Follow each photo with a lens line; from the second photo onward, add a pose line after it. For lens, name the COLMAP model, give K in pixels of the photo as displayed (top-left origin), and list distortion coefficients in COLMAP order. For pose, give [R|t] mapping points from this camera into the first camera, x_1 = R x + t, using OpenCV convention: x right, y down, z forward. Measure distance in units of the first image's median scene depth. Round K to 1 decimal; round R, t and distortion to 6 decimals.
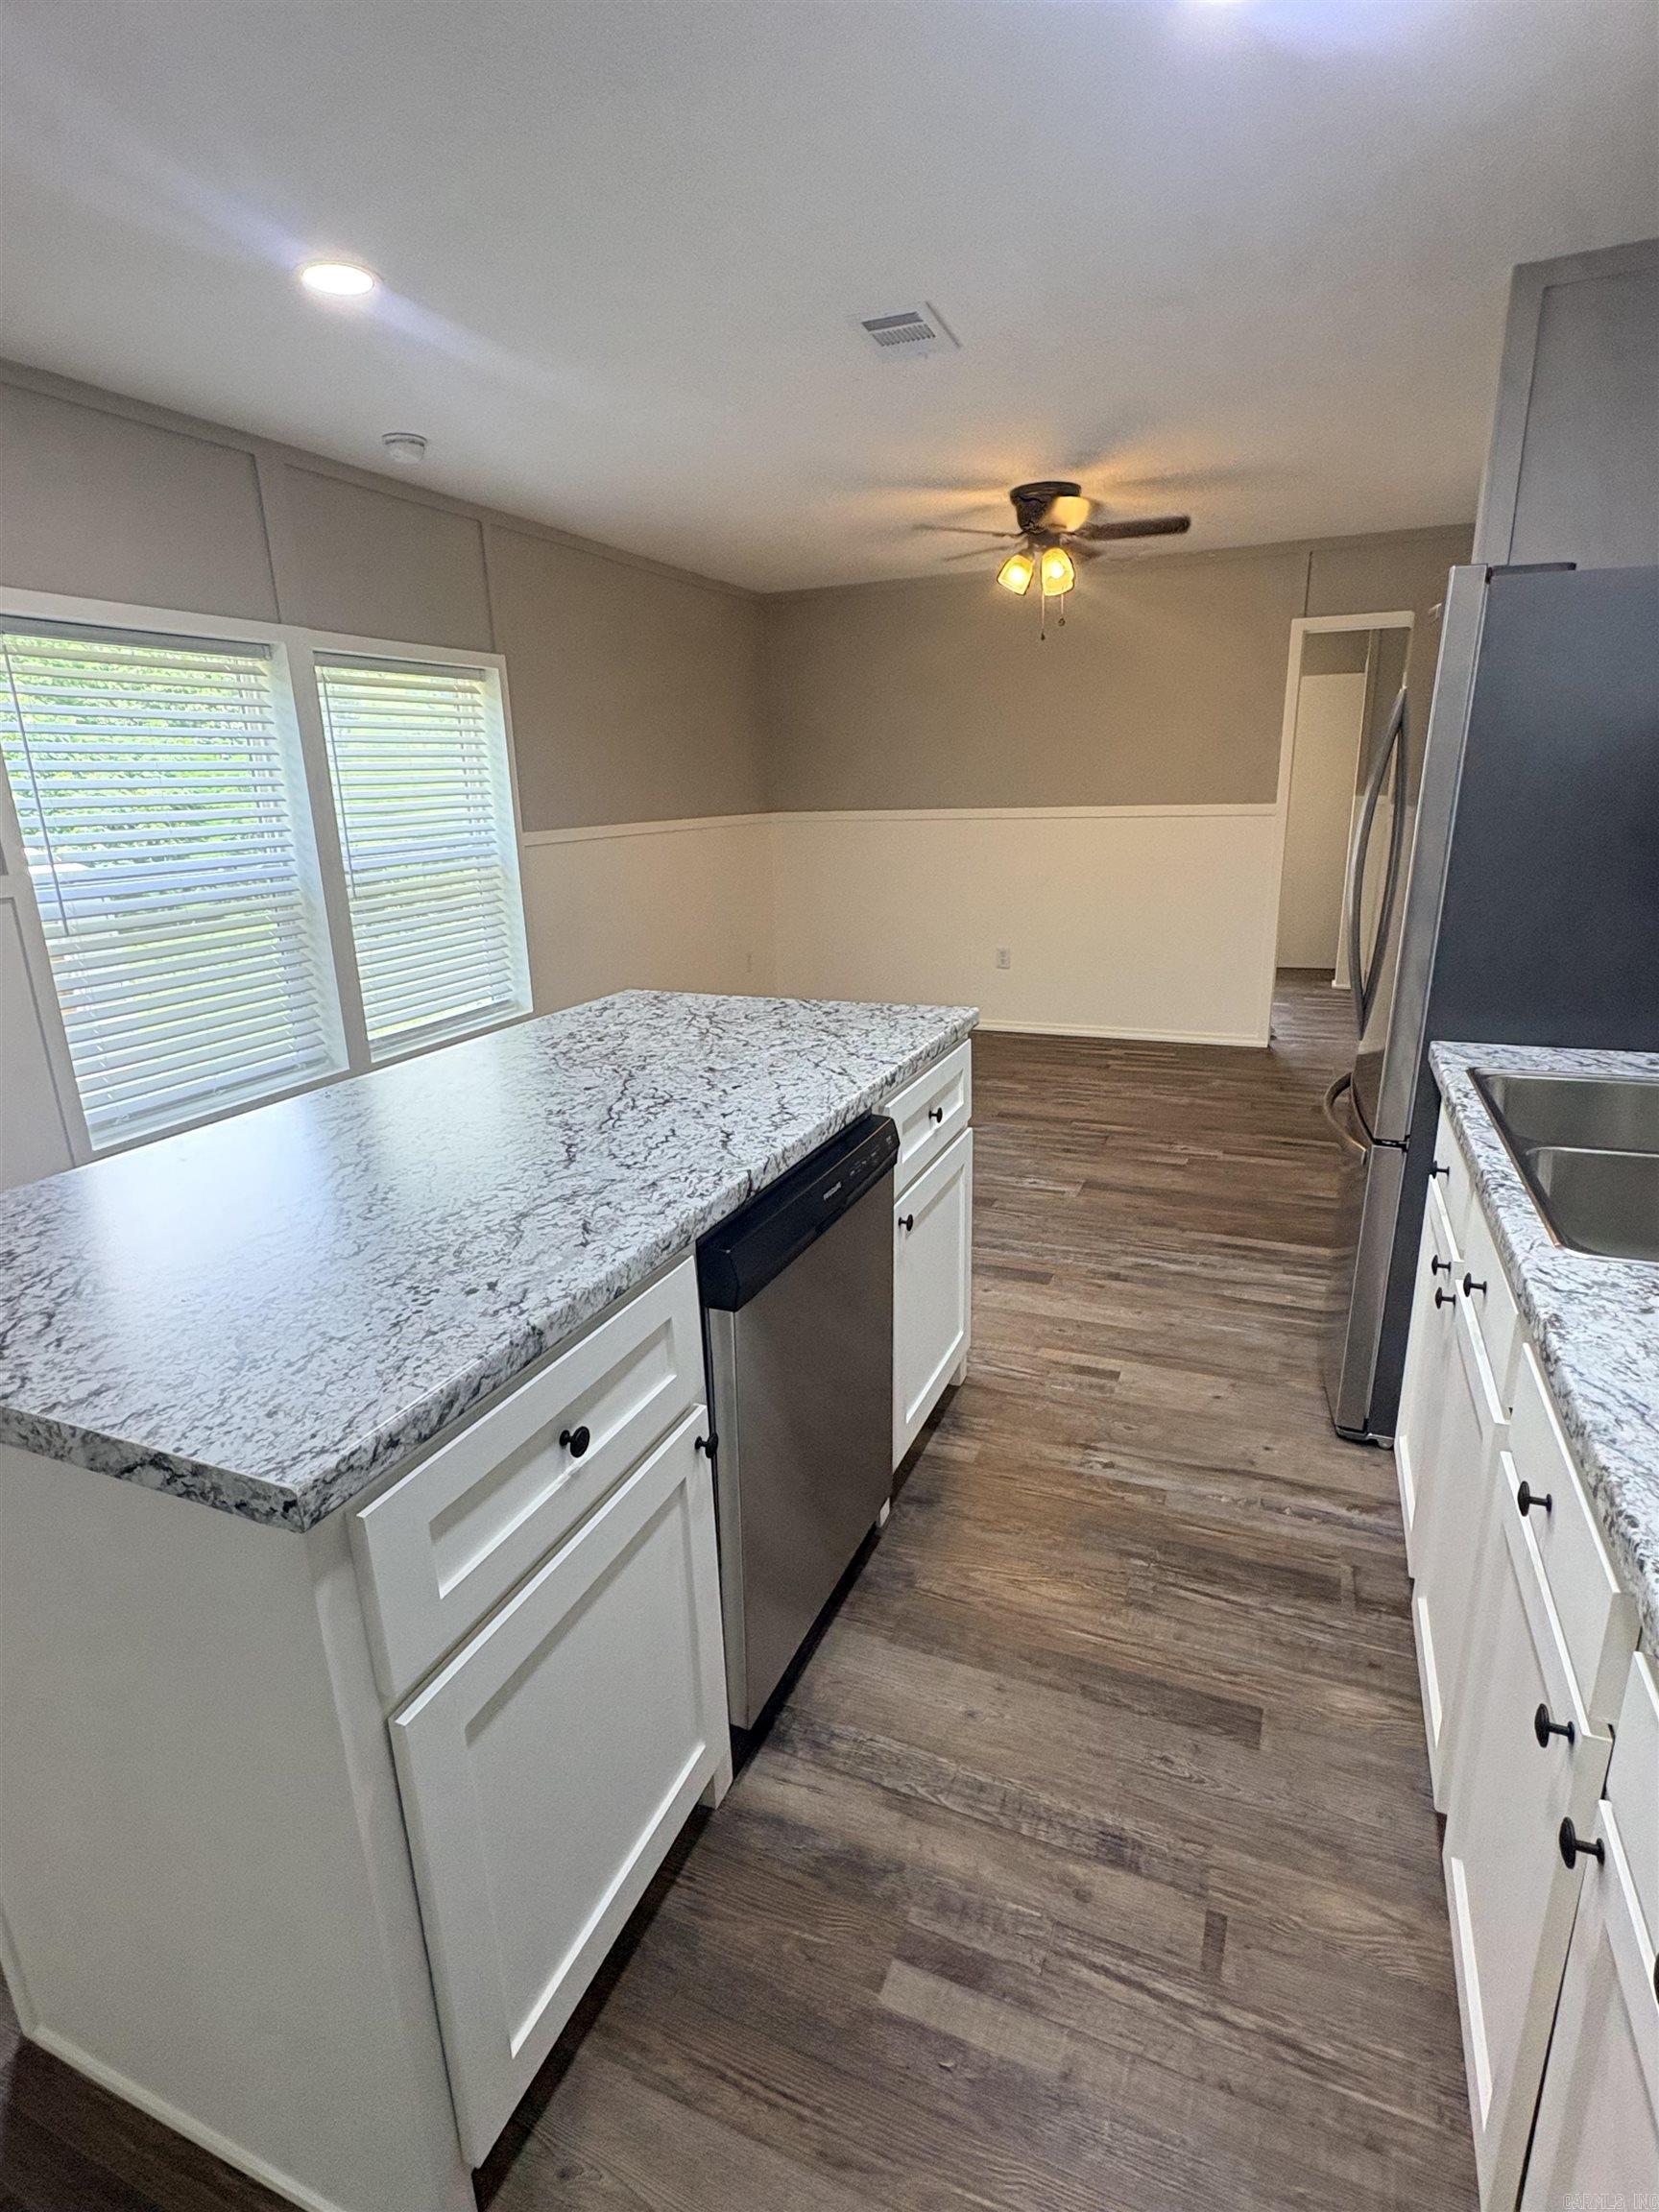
lens RADIAL K [[1103.1, 0, 840.6], [0, 1103.1, 1097.8], [0, 0, 1]] dist [0.002771, -0.001781]
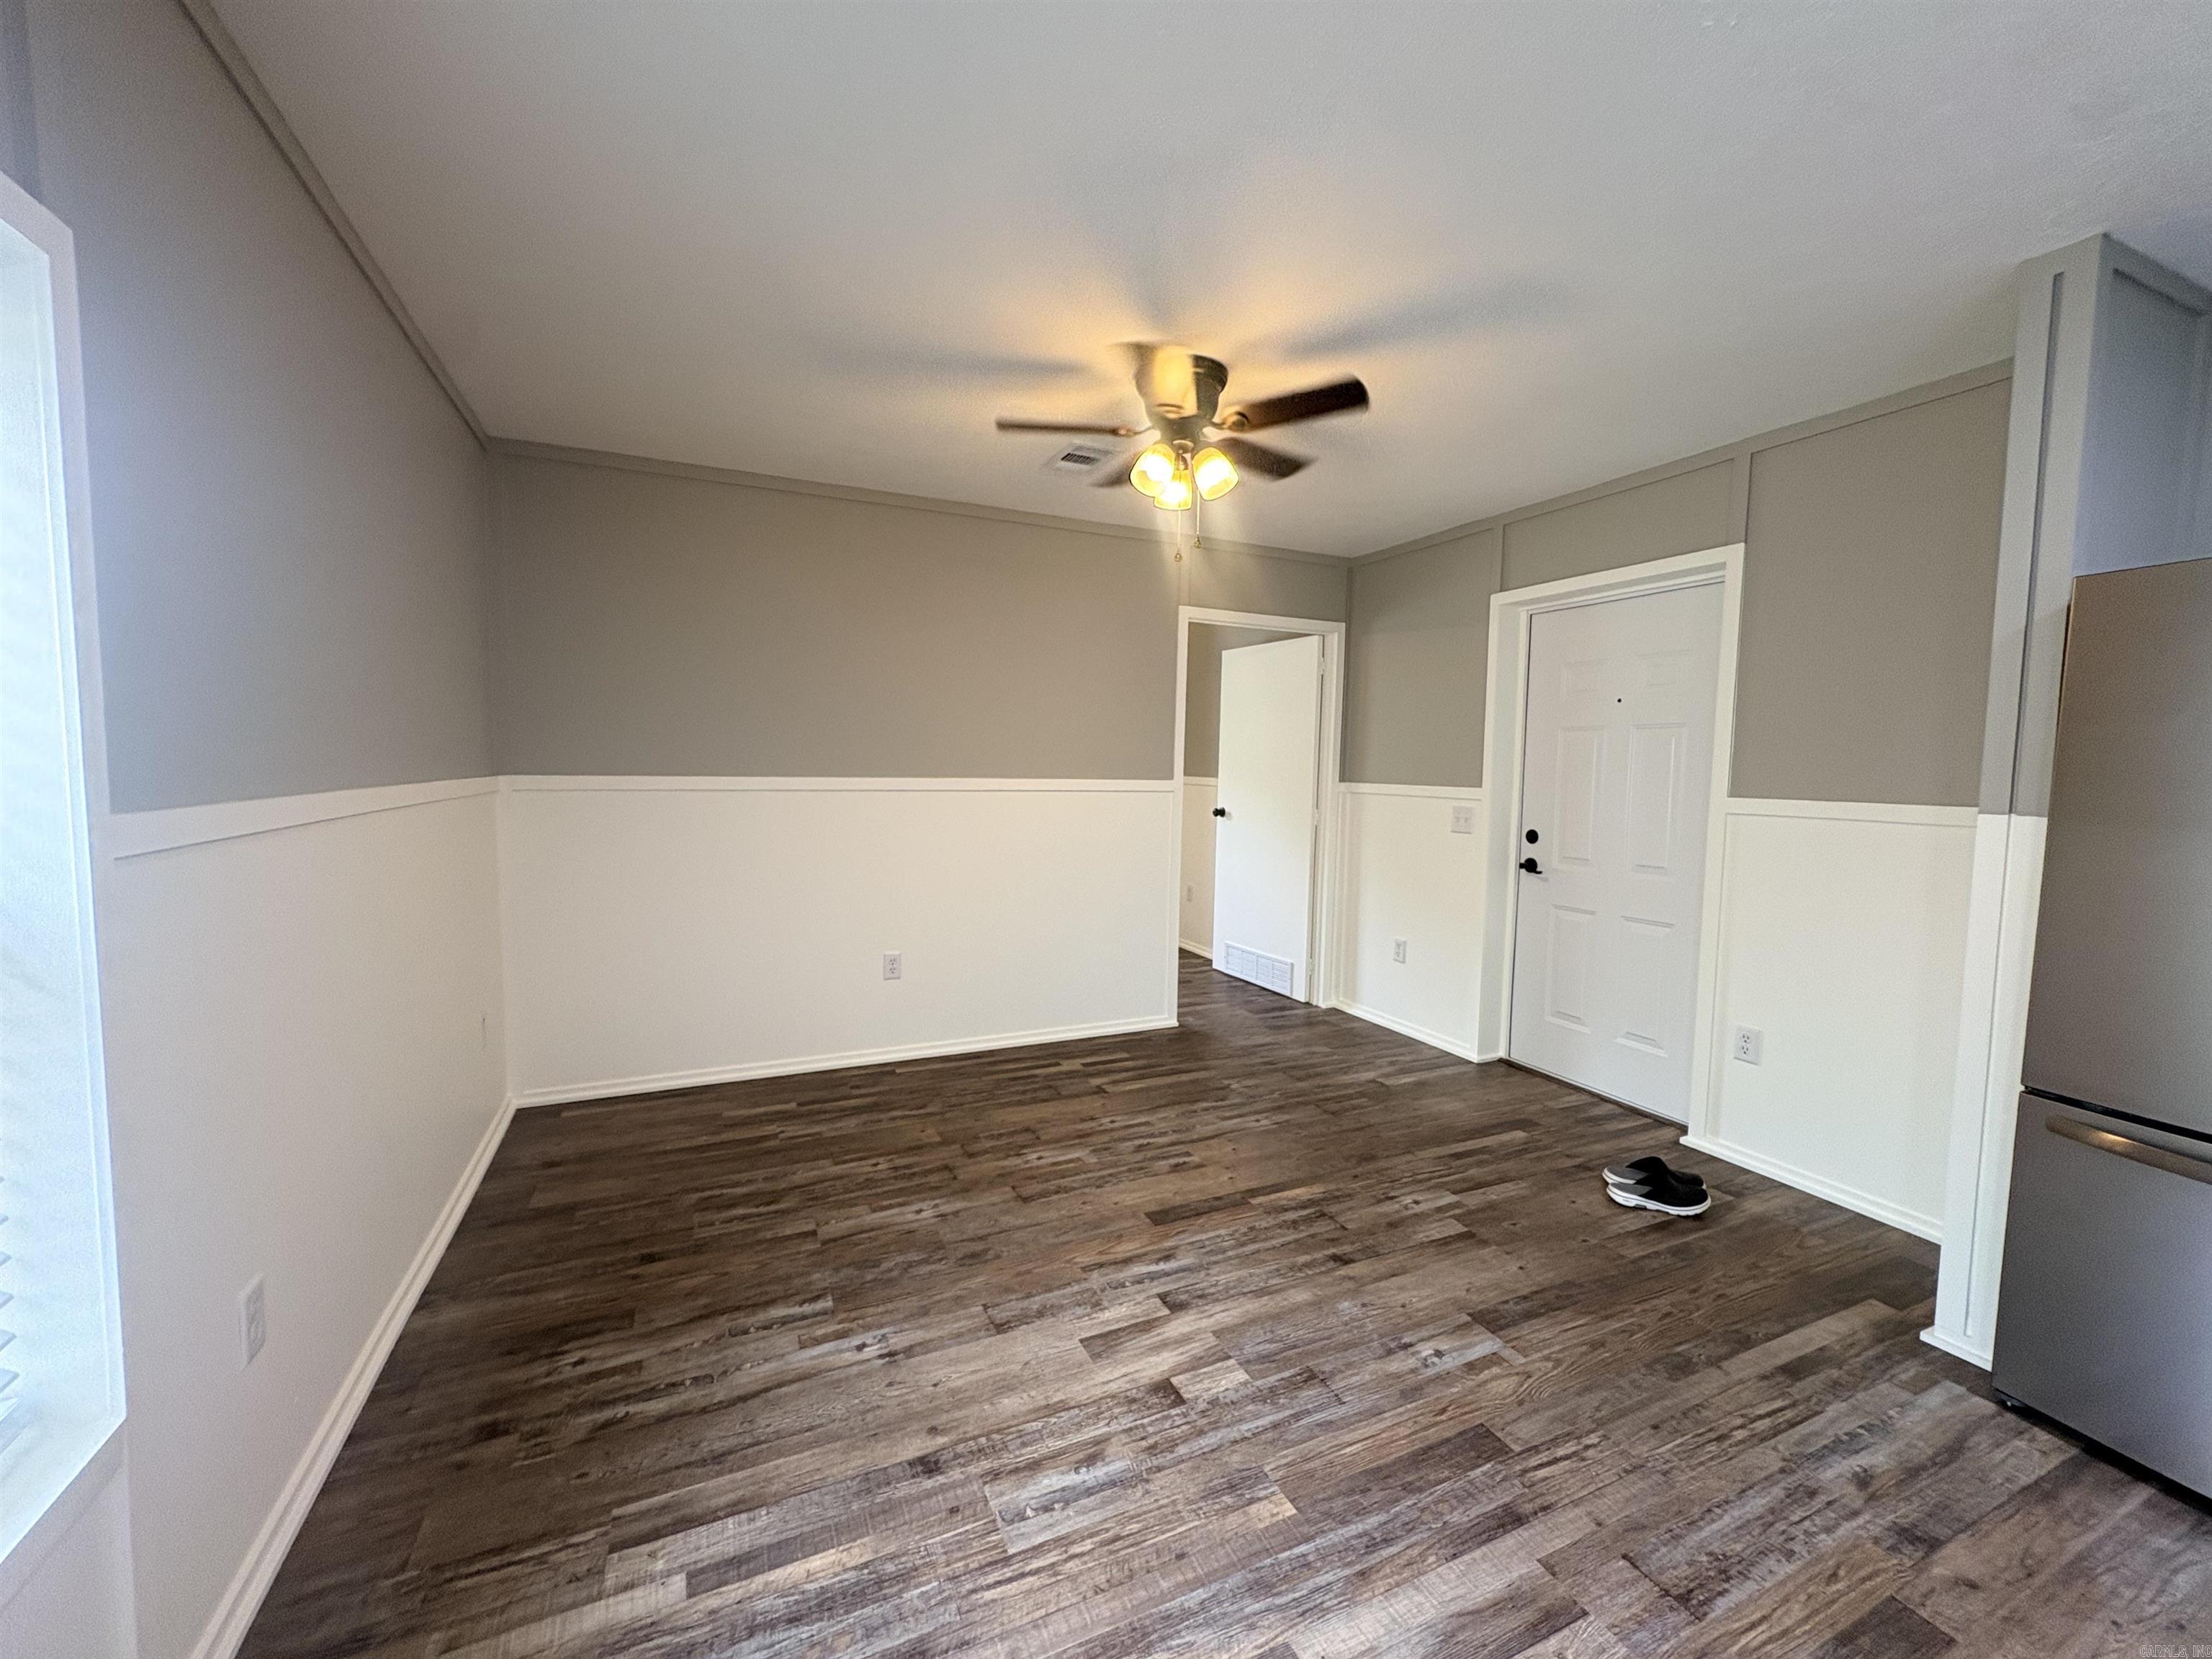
lens RADIAL K [[873.2, 0, 1098.8], [0, 873.2, 819.8], [0, 0, 1]] dist [-0.004012, 0.000634]
pose [[0.679898, -0.009397, 0.733246, -0.325455], [0.168048, 0.975304, -0.143322, -0.185628], [-0.713791, 0.220665, 0.664687, 0.756791]]
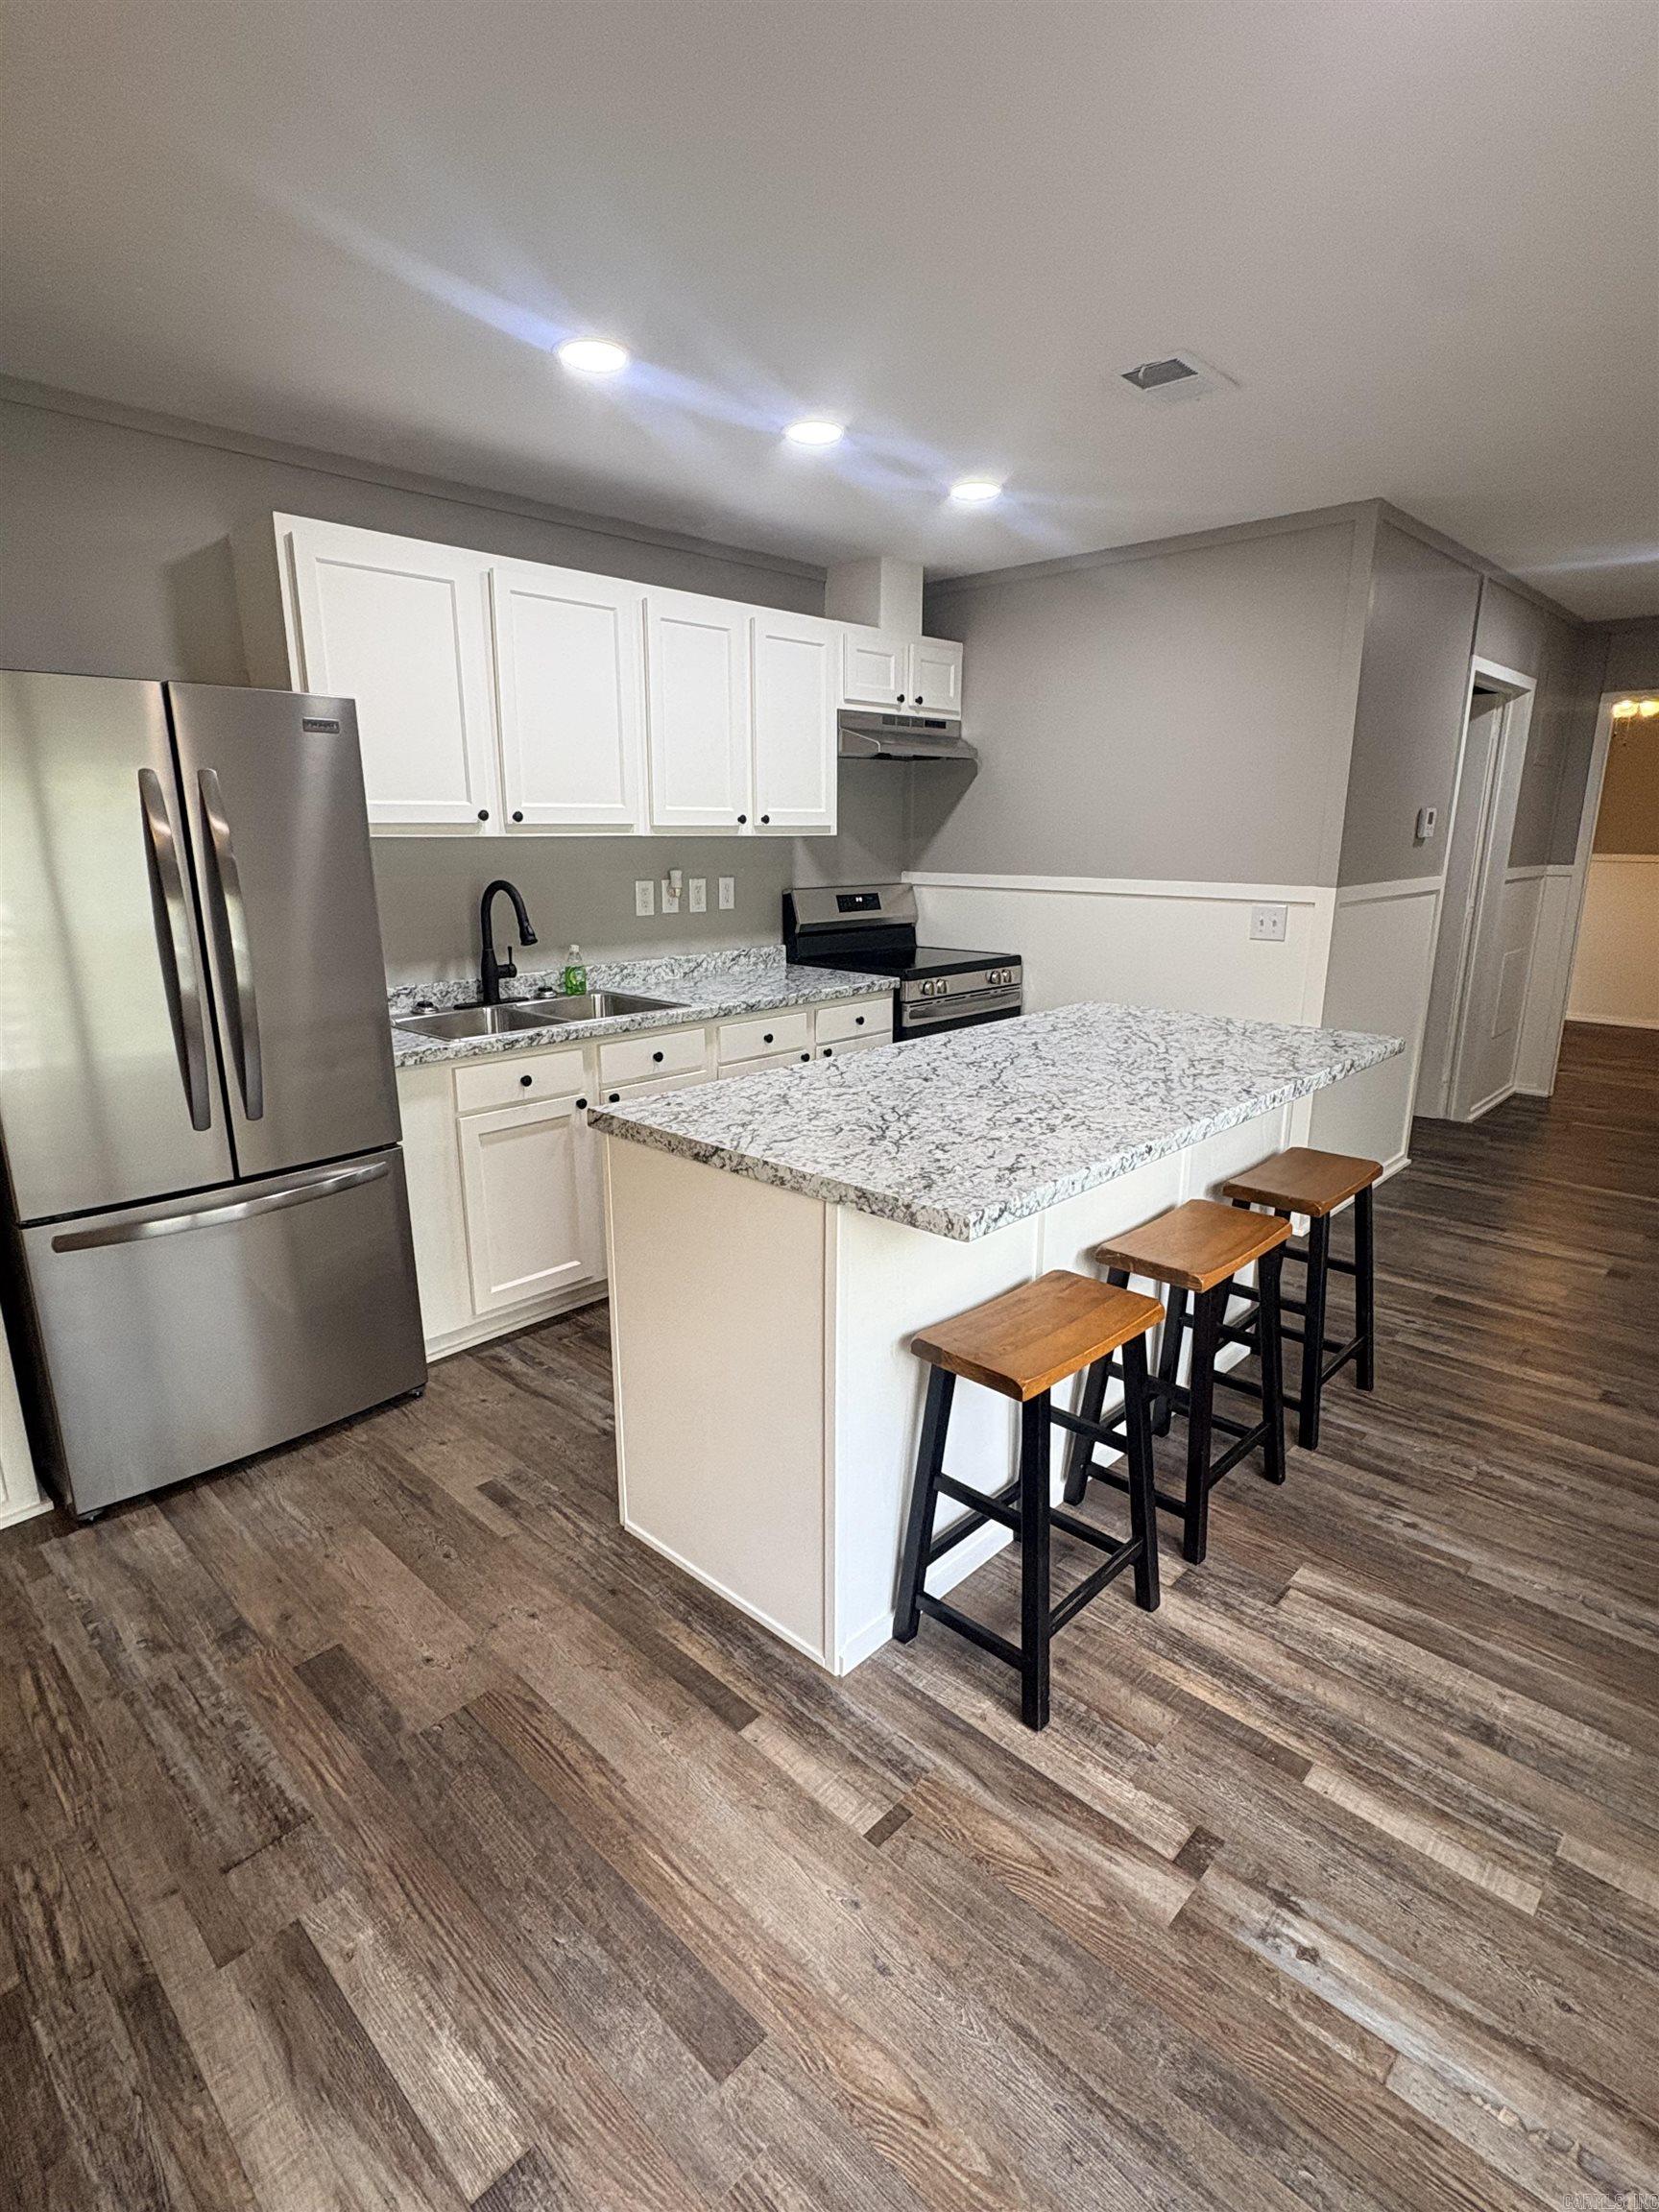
lens RADIAL K [[1103.1, 0, 837.1], [0, 1103.1, 1102.2], [0, 0, 1]] dist [0.002771, -0.001781]
pose [[-0.933896, -0.057697, 0.352859, -0.230527], [0.124469, 0.872701, 0.472124, -0.295891], [-0.335180, 0.484835, -0.807830, 1.029410]]
